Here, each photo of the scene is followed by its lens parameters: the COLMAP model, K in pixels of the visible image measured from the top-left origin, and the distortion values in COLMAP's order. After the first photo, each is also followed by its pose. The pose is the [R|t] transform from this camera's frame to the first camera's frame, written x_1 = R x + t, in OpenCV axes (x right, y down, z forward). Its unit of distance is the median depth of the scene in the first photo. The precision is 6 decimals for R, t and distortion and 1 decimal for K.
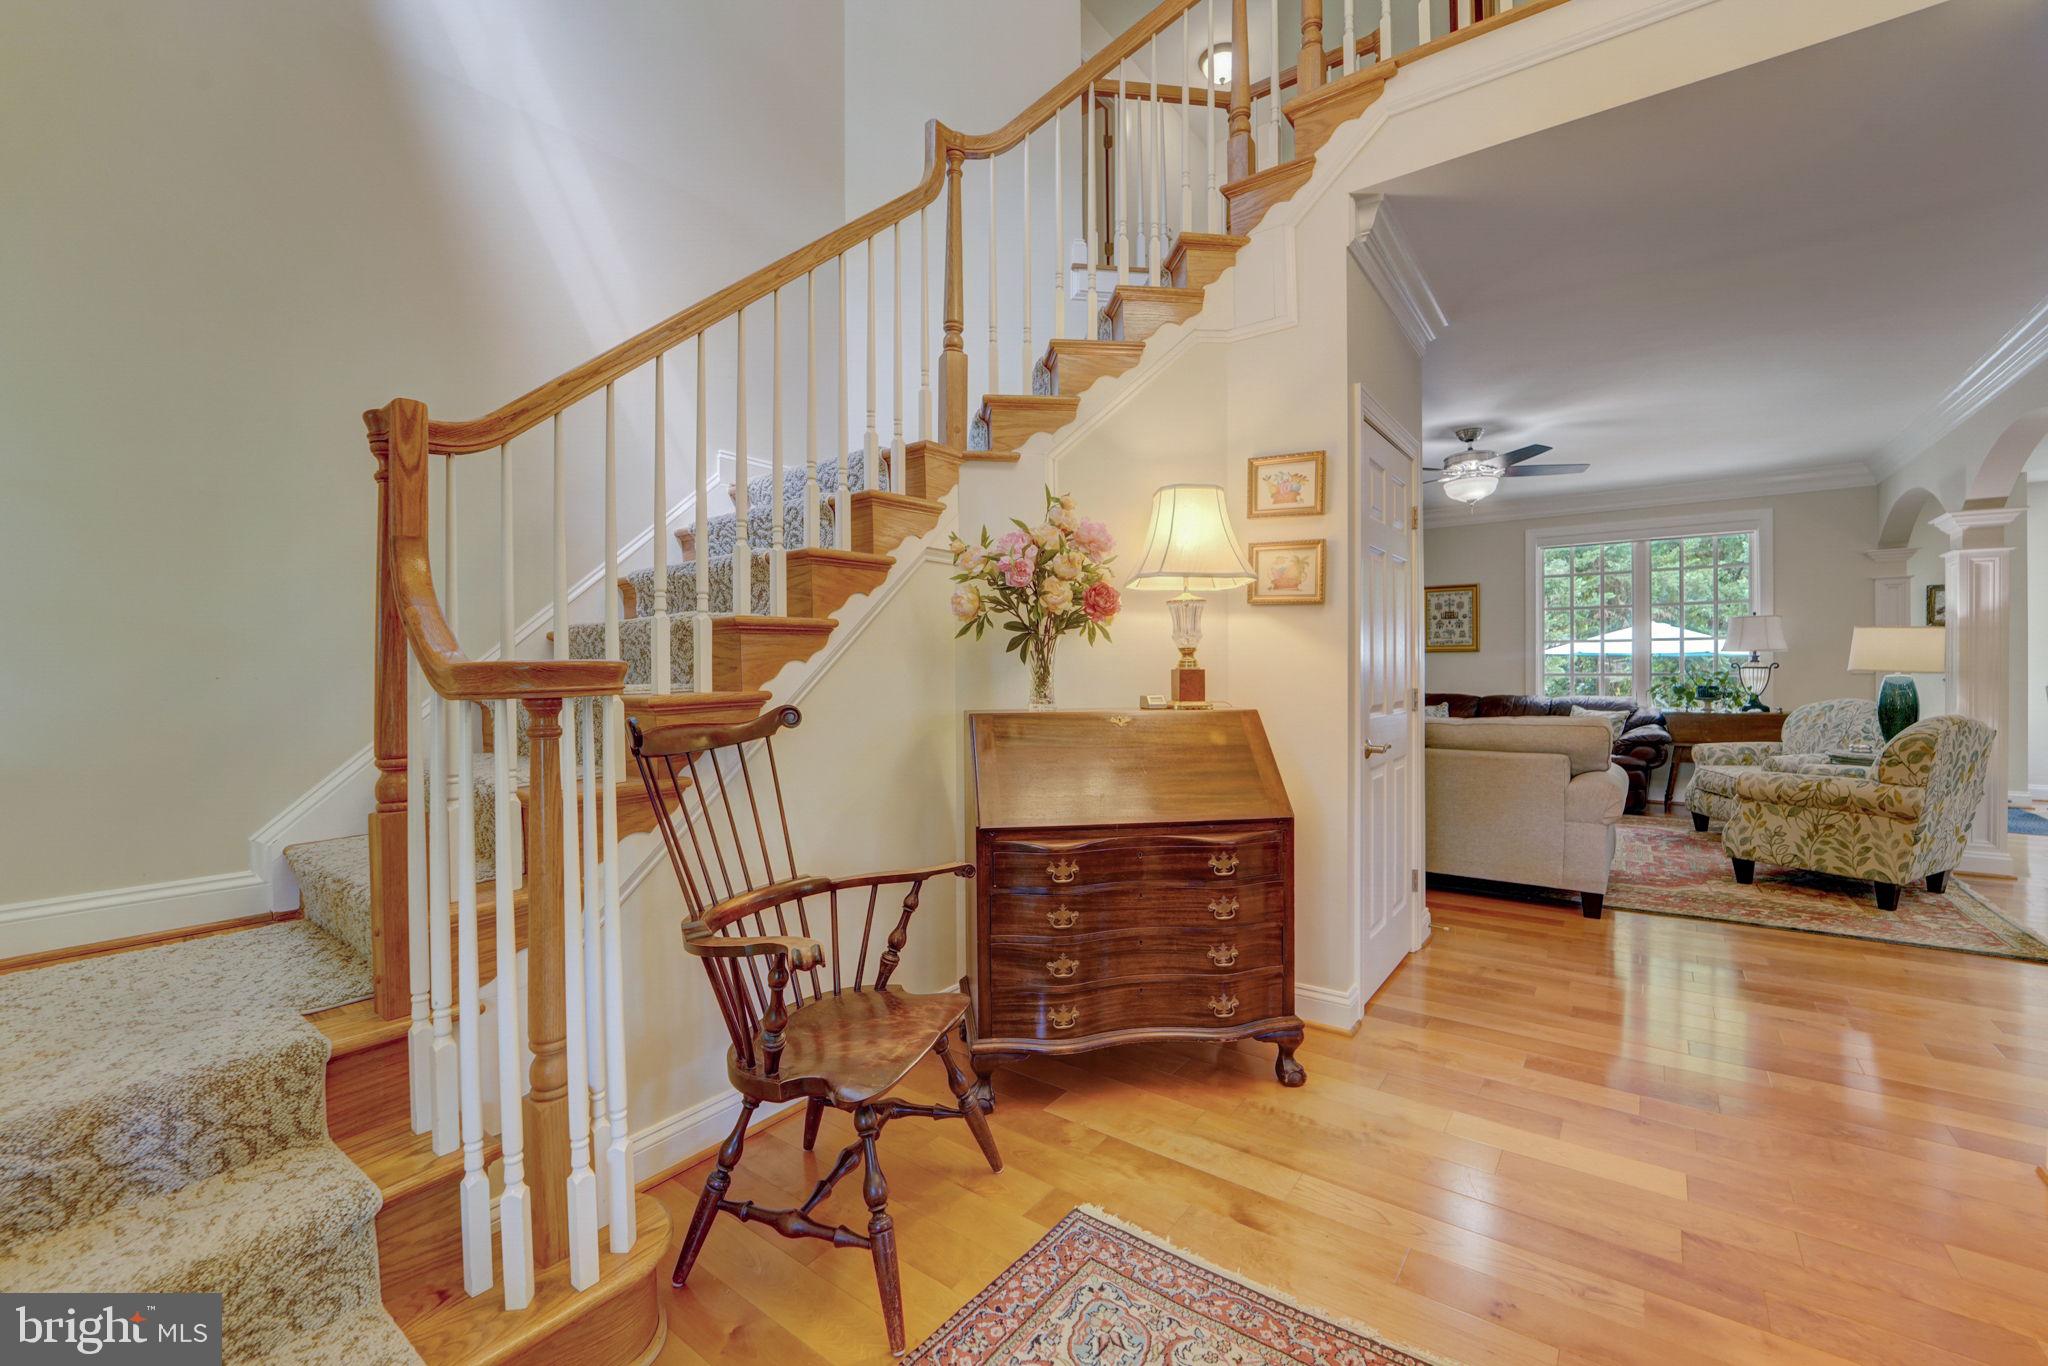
lens RADIAL K [[834.7, 0, 1040.7], [0, 834.7, 679.3], [0, 0, 1]] dist [-0.024789, 0.002078]
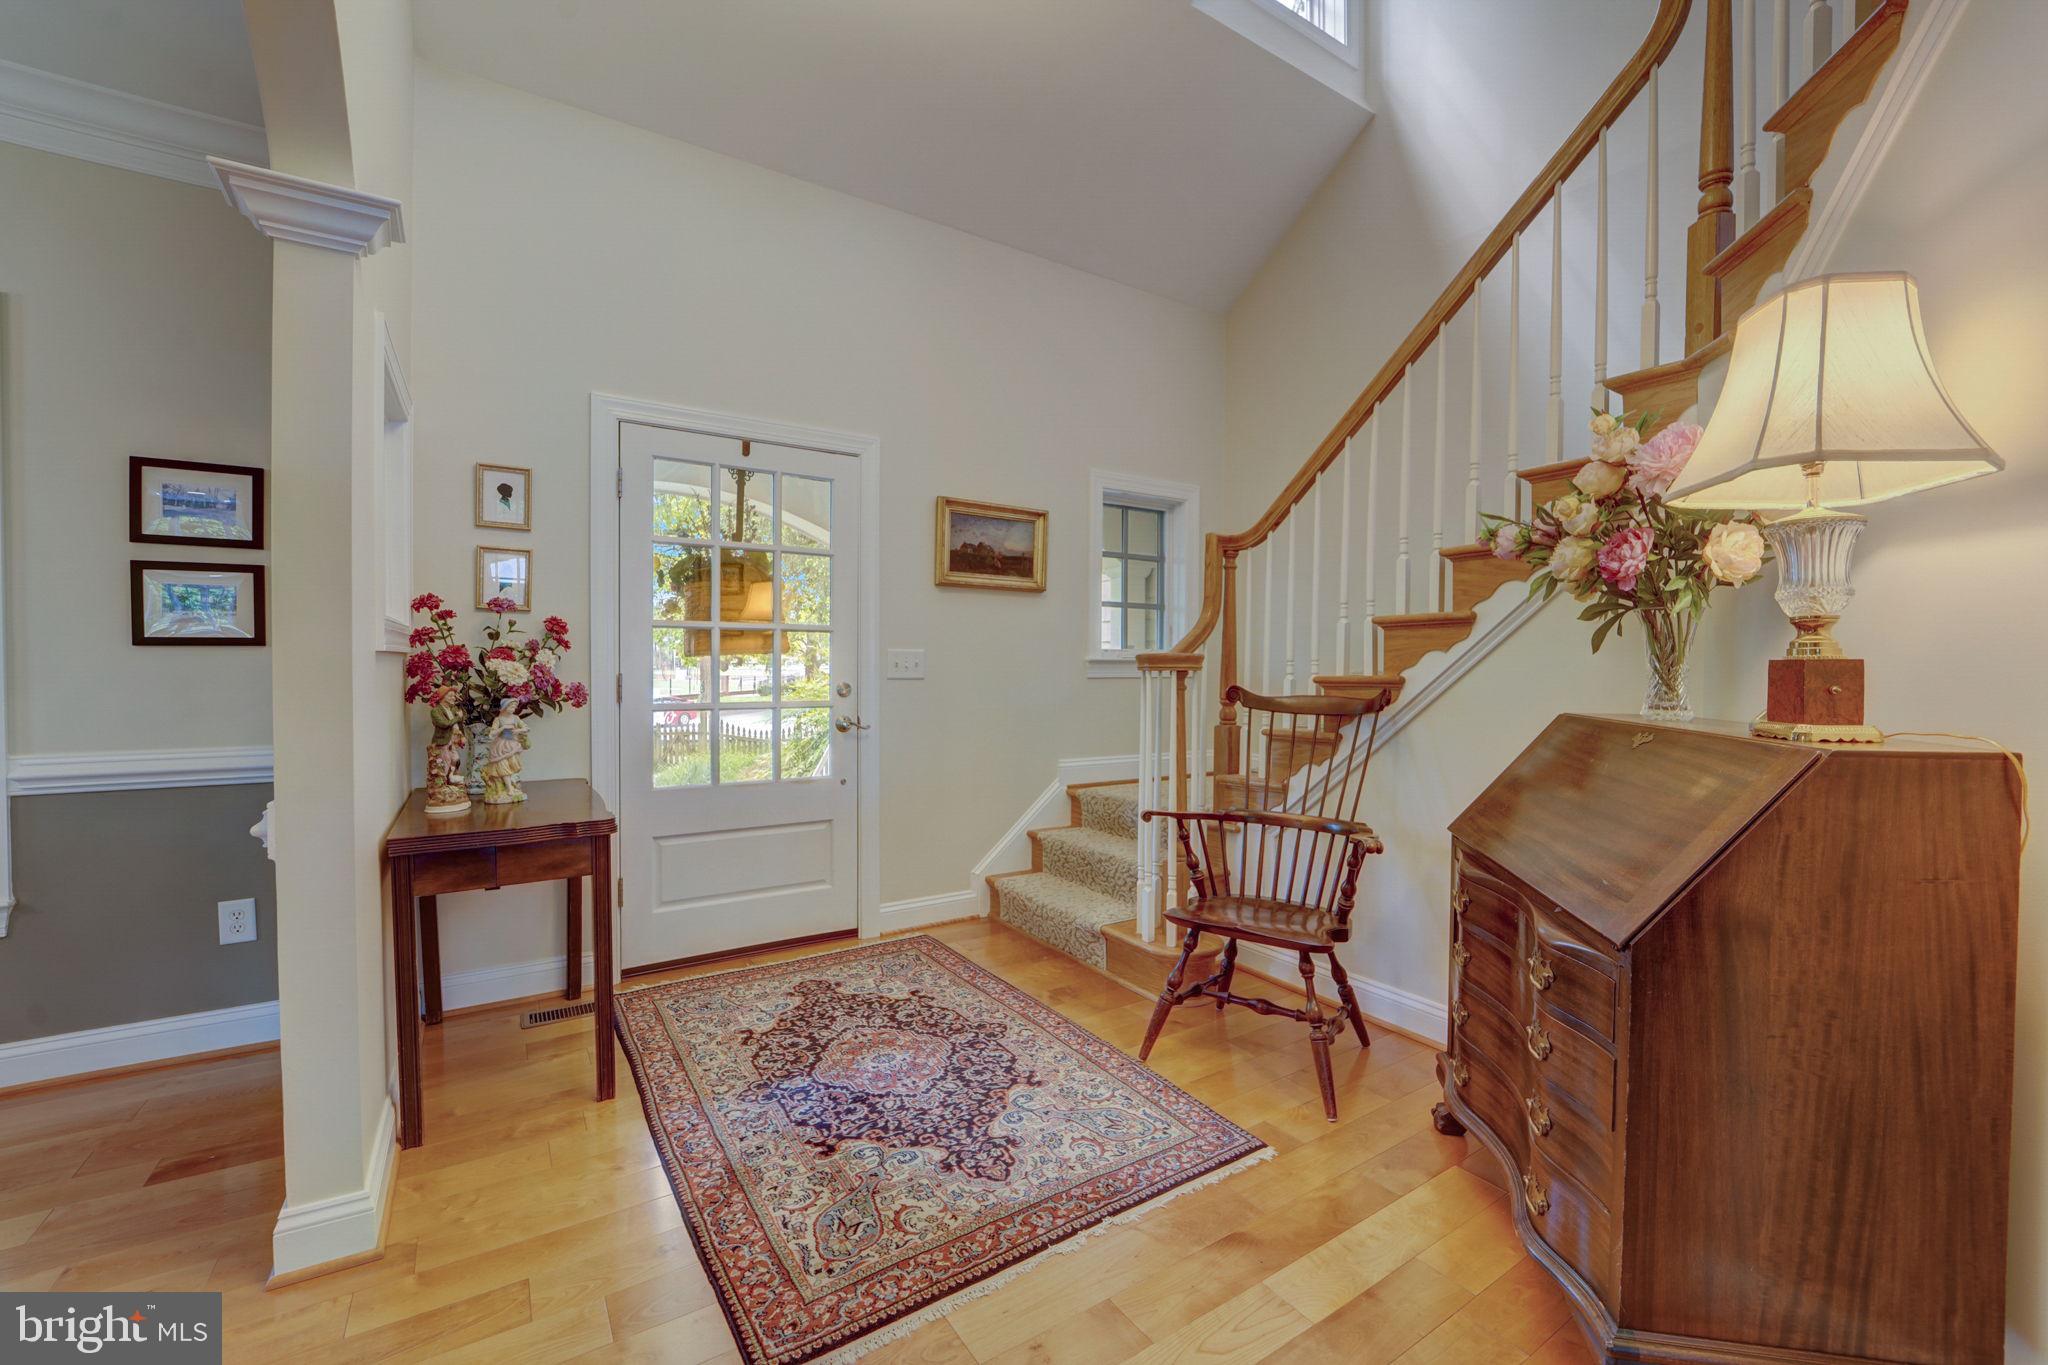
lens RADIAL K [[834.7, 0, 1015.3], [0, 834.7, 688.7], [0, 0, 1]] dist [-0.024789, 0.002078]
pose [[-0.364345, 0.033388, -0.930665, 0.378584], [-0.015539, 0.999000, 0.041922, -0.003621], [0.931134, 0.029736, -0.363462, 0.344665]]
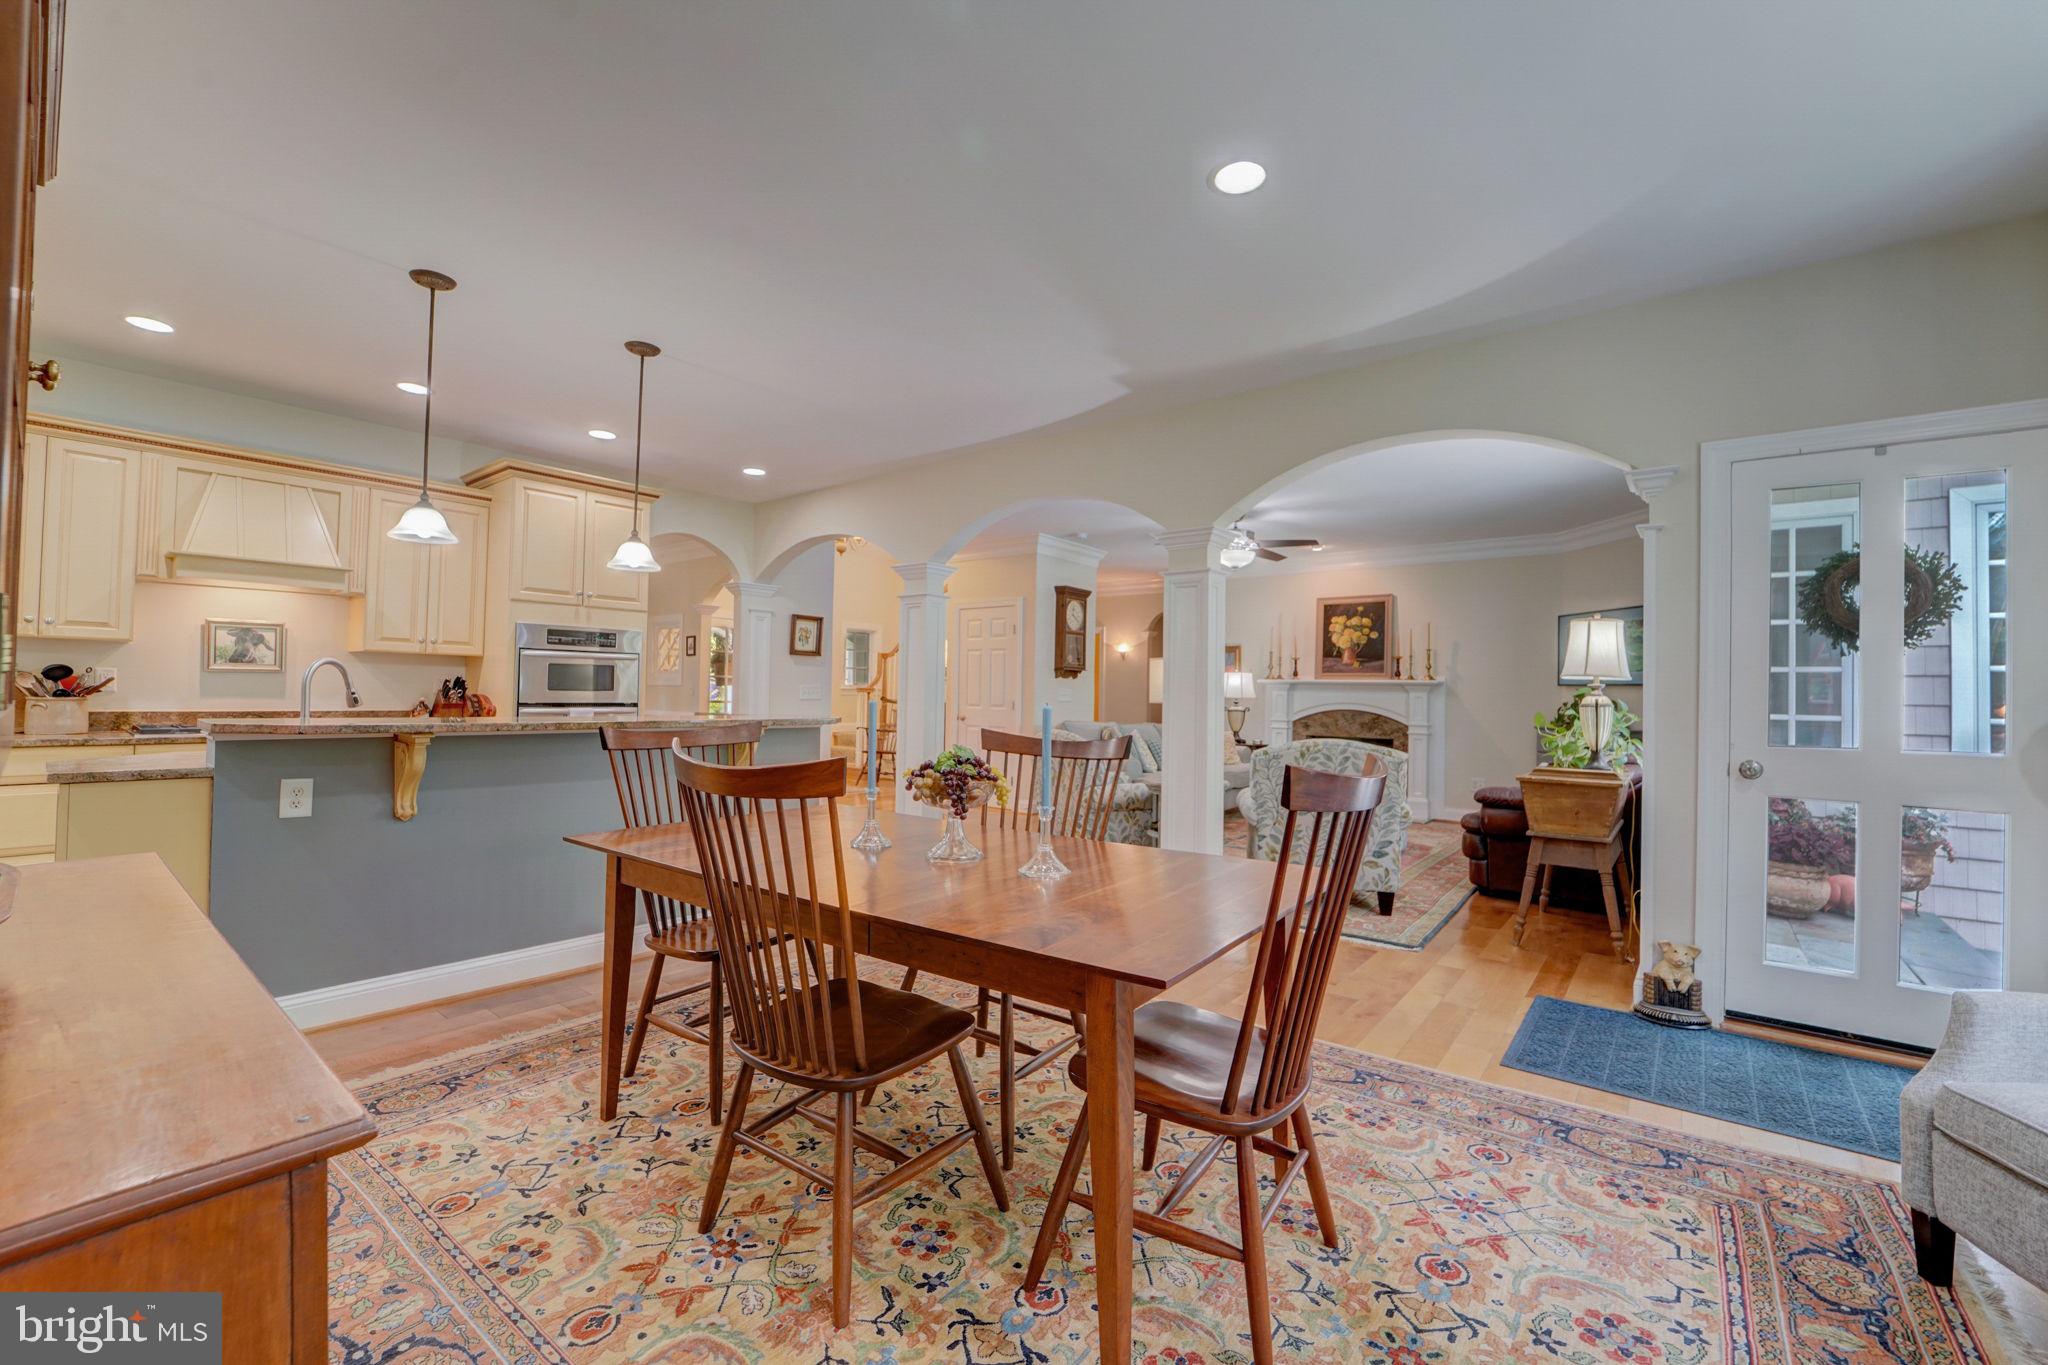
lens RADIAL K [[834.7, 0, 1030.9], [0, 834.7, 675.0], [0, 0, 1]] dist [-0.024789, 0.002078]
pose [[-0.043283, -0.014865, -0.998952, 1.789360], [-0.028500, 0.999501, -0.013638, -0.018711], [0.998656, 0.027880, -0.043685, 0.718013]]
